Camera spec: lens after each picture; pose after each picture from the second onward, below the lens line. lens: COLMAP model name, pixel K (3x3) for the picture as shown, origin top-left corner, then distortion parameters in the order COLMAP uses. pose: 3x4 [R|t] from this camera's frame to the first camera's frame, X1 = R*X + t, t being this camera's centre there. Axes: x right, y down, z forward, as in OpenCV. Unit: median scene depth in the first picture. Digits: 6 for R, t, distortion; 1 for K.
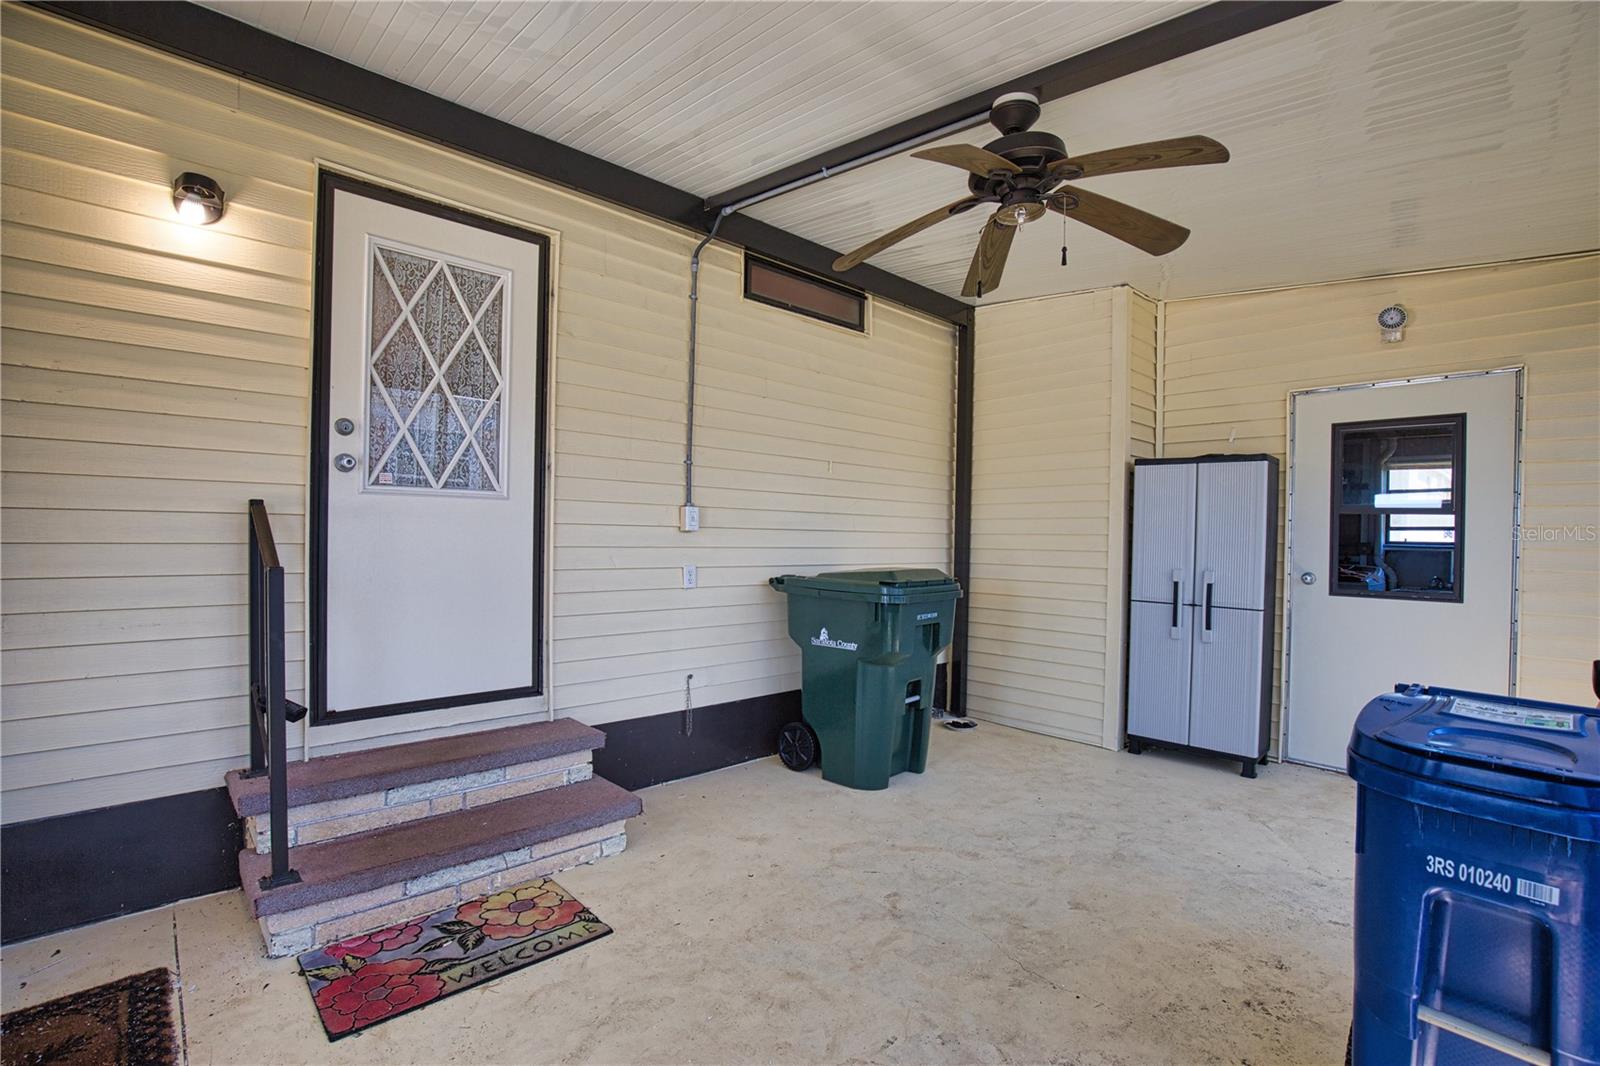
lens RADIAL K [[734.4, 0, 808.1], [0, 734.4, 534.6], [0, 0, 1]] dist [-0.027952, 0.000095]
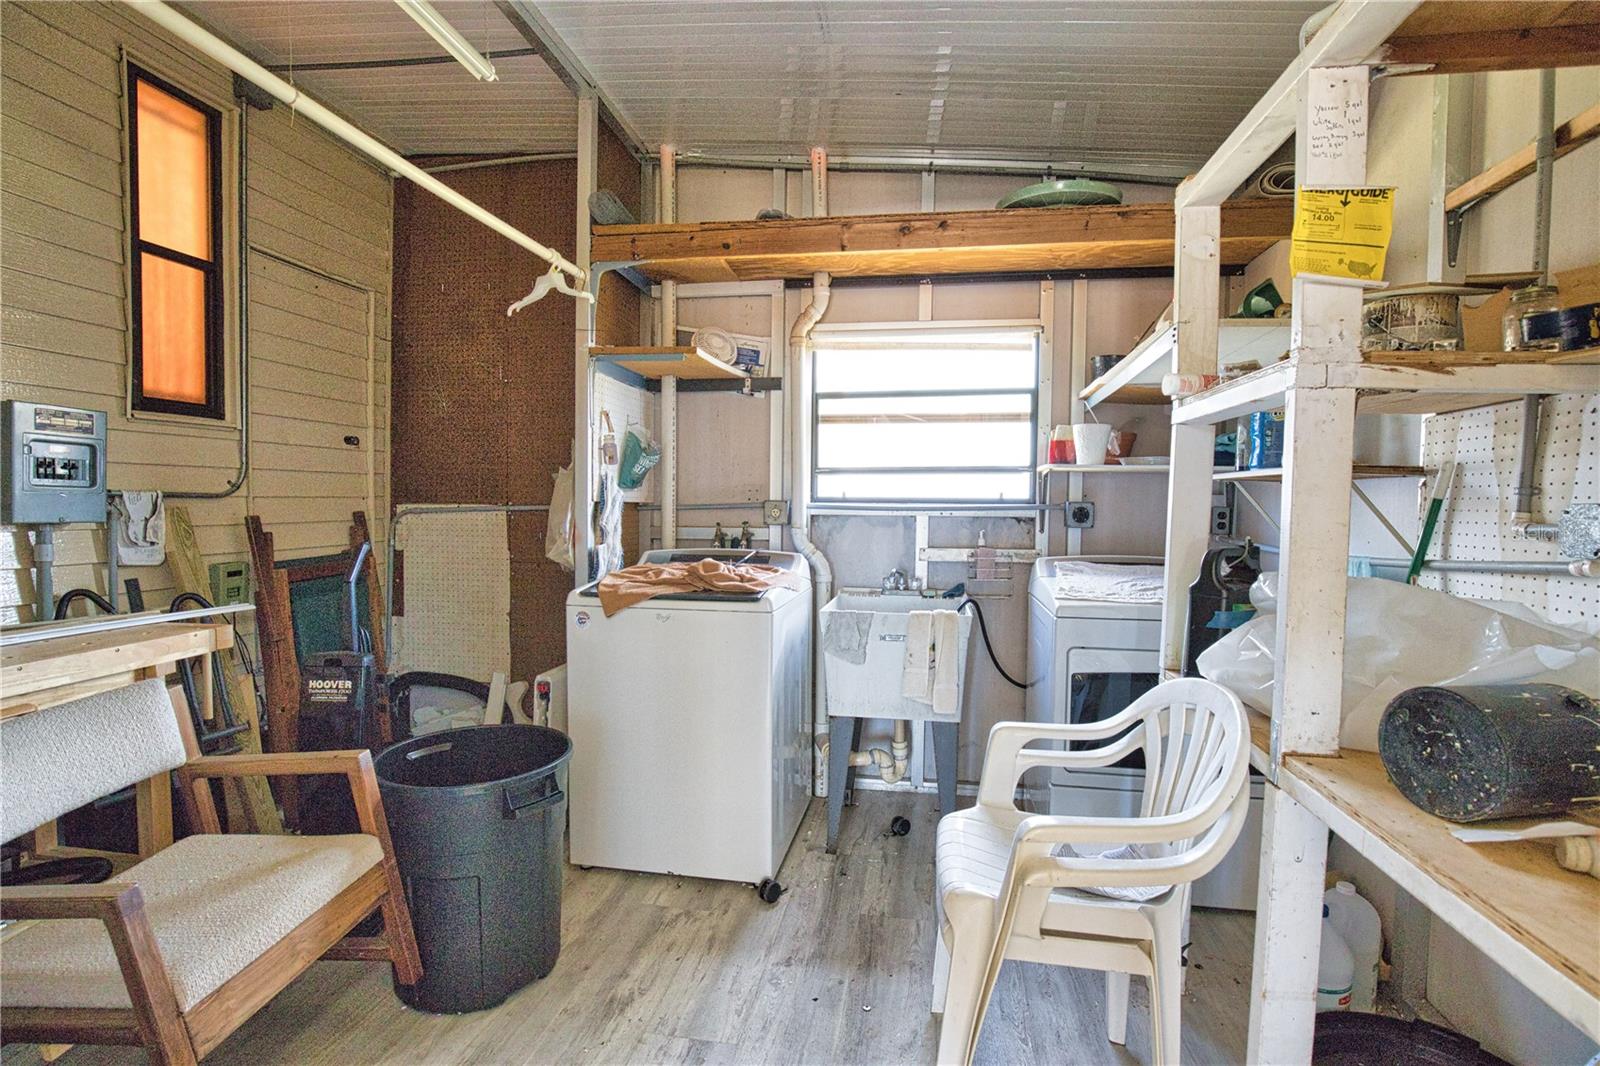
lens RADIAL K [[734.4, 0, 804.3], [0, 734.4, 531.3], [0, 0, 1]] dist [-0.027952, 0.000095]
pose [[0.791696, -0.039232, 0.609655, 0.672478], [0.003923, 0.998242, 0.059144, 0.003468], [-0.610903, -0.044432, 0.790458, 0.830827]]
